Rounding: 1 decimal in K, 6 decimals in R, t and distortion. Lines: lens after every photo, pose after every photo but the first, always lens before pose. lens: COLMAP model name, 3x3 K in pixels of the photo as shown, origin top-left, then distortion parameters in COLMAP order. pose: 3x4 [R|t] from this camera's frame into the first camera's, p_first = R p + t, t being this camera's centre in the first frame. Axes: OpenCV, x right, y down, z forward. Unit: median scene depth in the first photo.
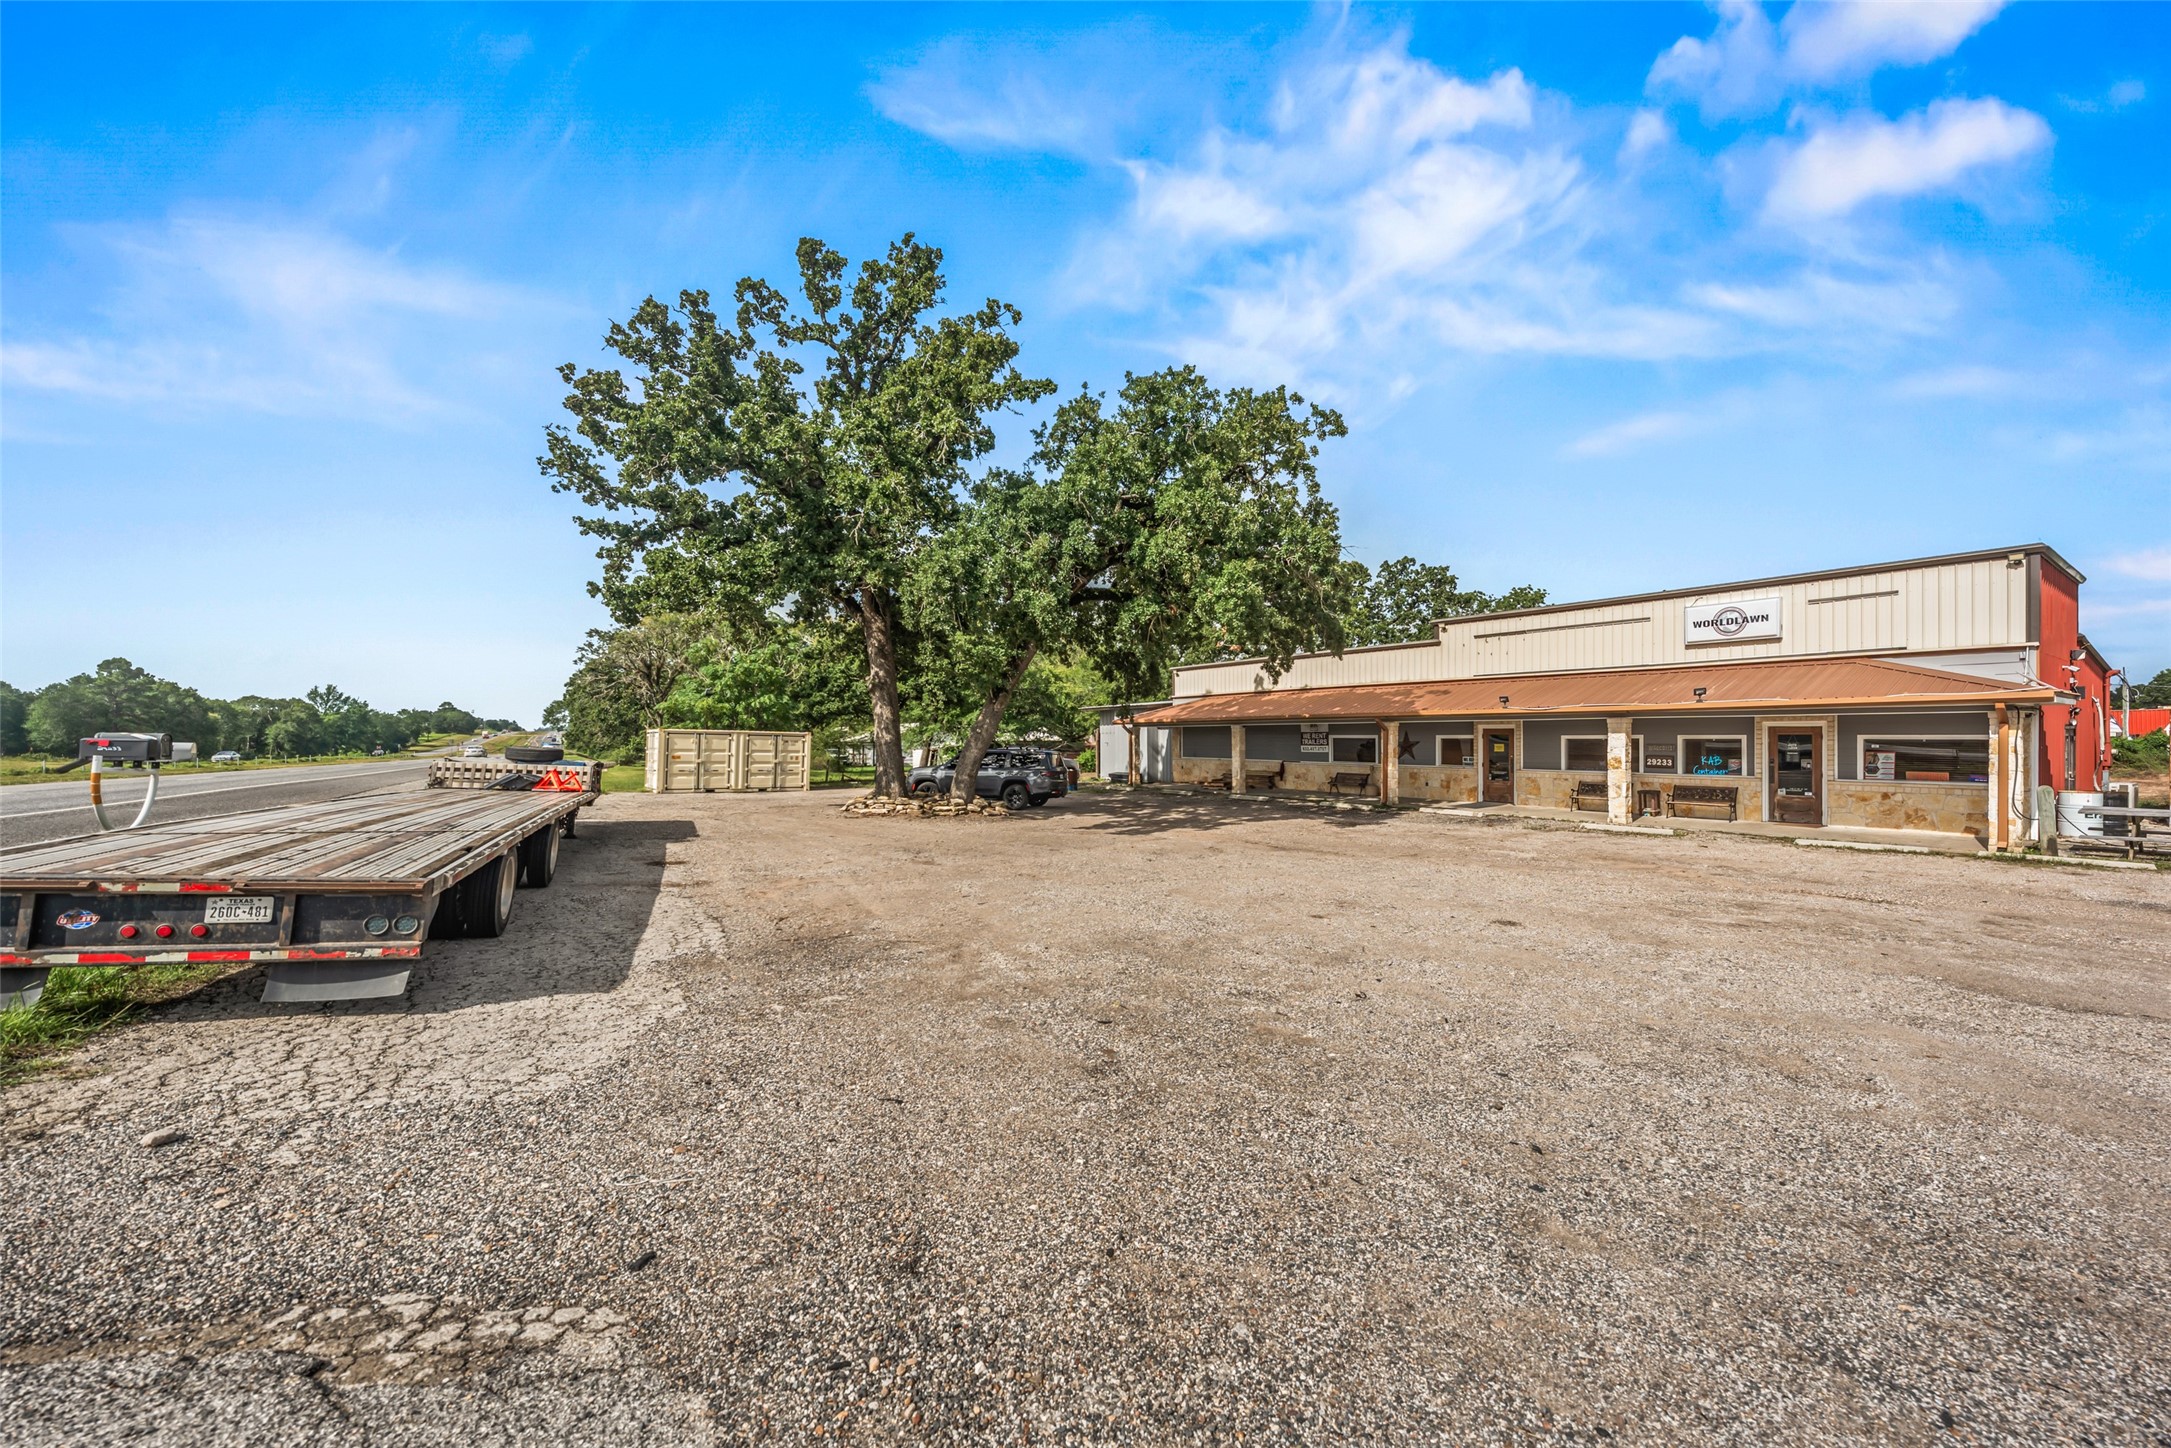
lens RADIAL K [[790.4, 0, 1097.3], [0, 790.4, 741.0], [0, 0, 1]] dist [-0.001504, 0.000064]
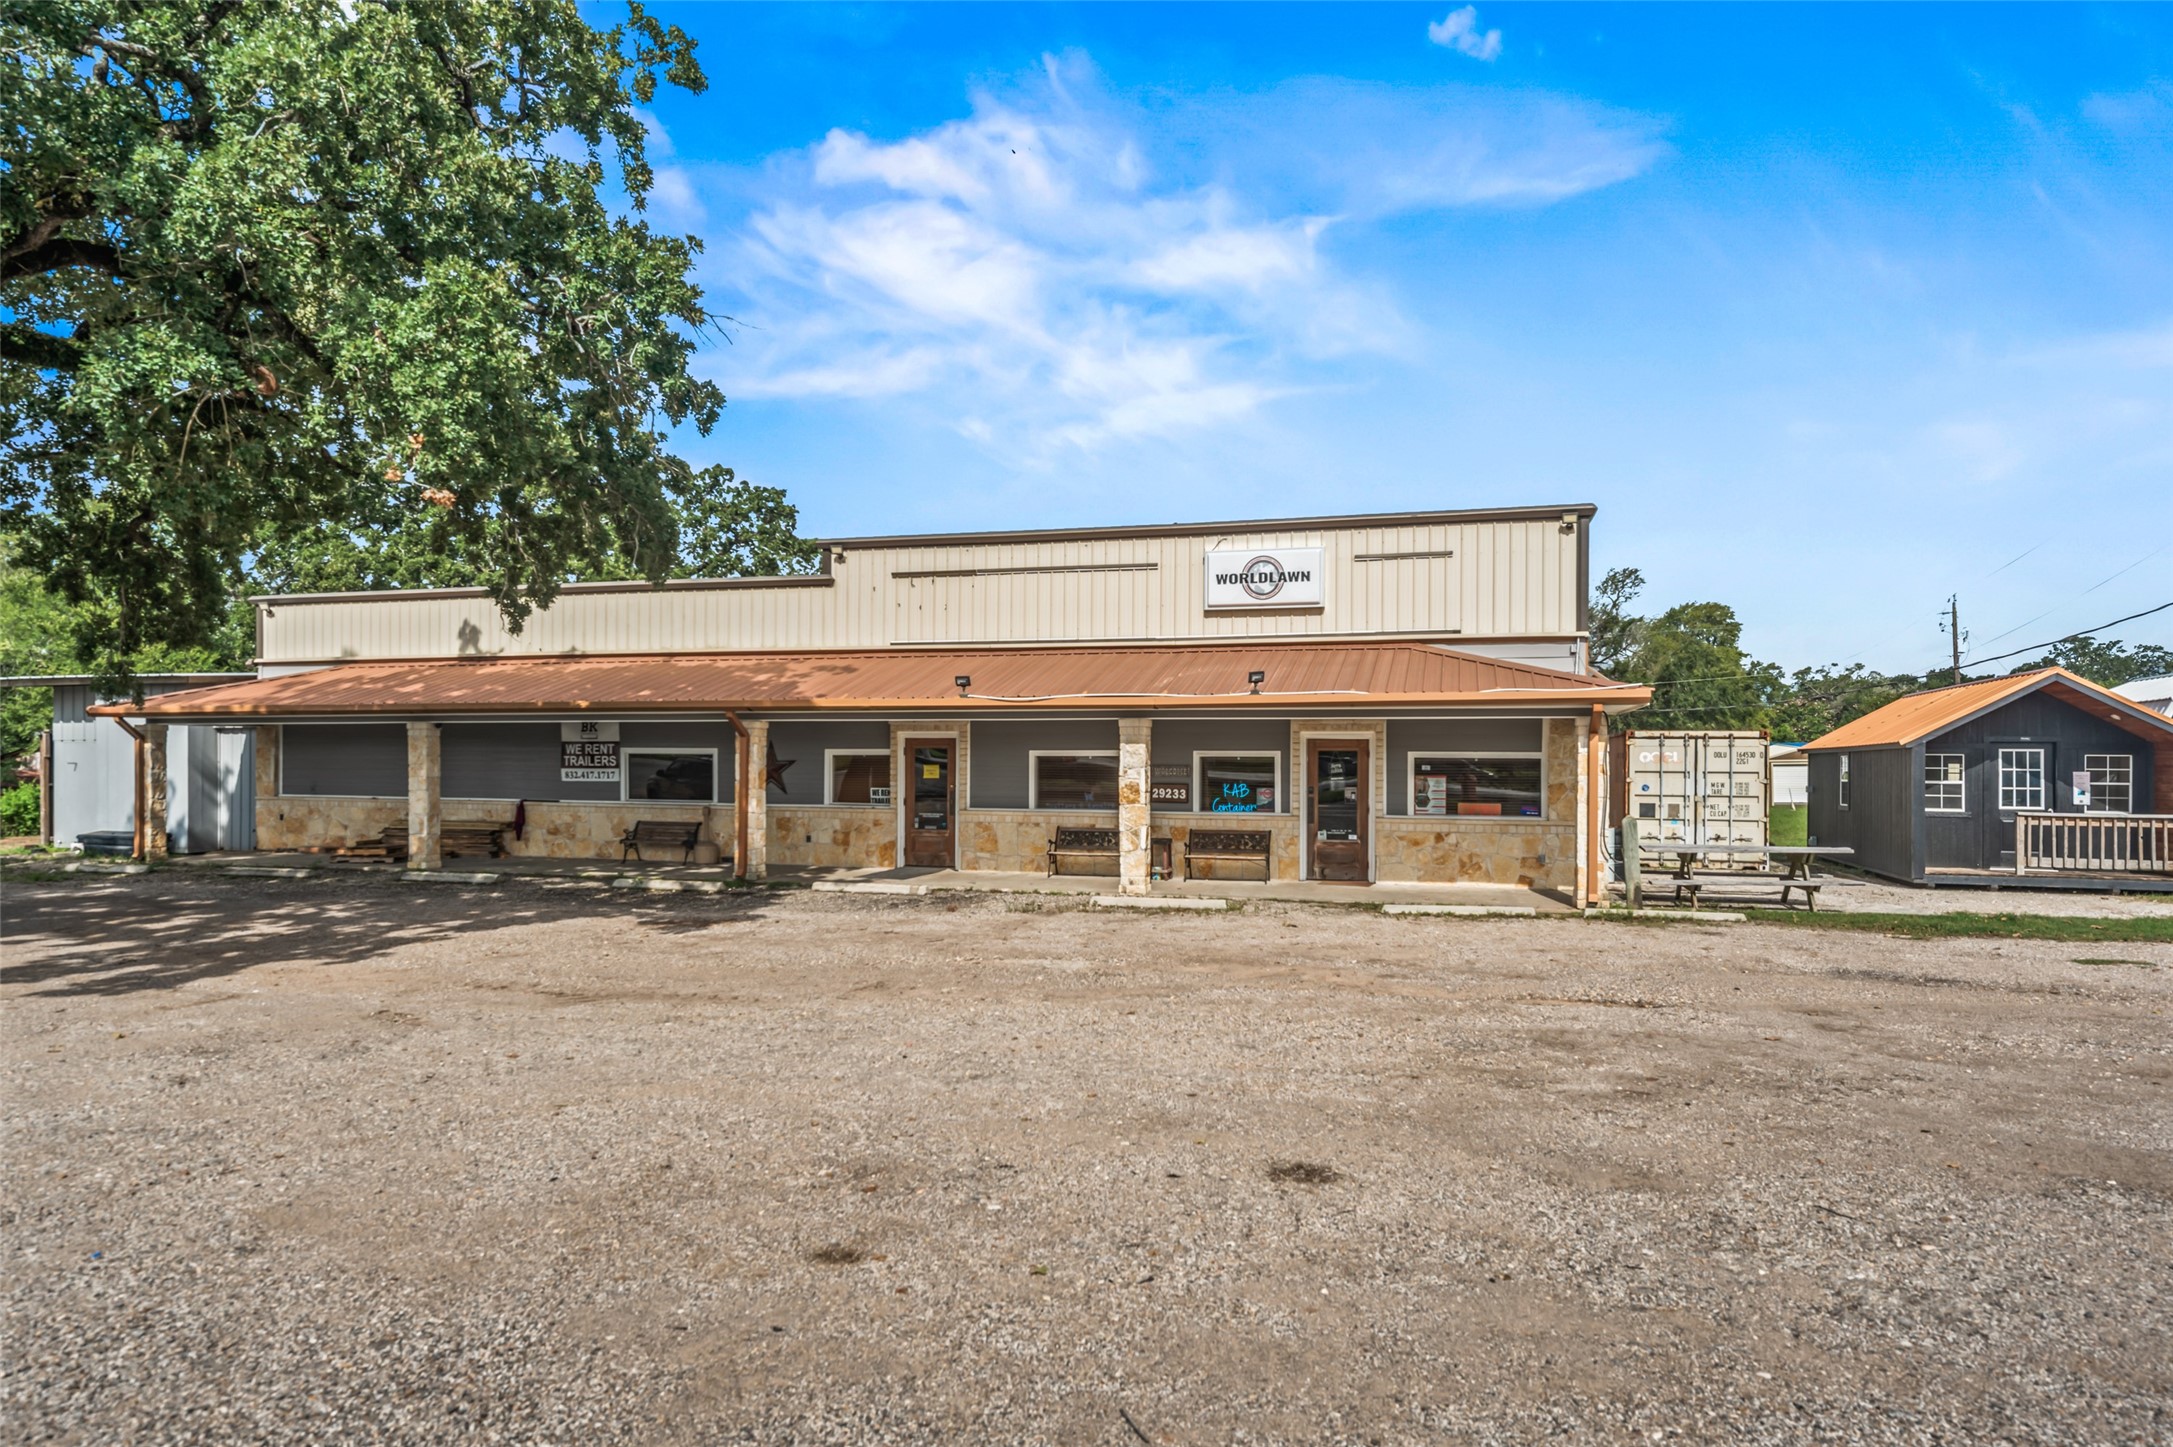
lens RADIAL K [[1249.6, 0, 1055.3], [0, 1249.6, 780.1], [0, 0, 1]] dist [0.003241, 0.001050]
pose [[0.787089, 0.005752, 0.616812, 0.020571], [-0.005932, 0.999981, -0.001757, 0.016071], [-0.616810, -0.002276, 0.787108, 0.236730]]
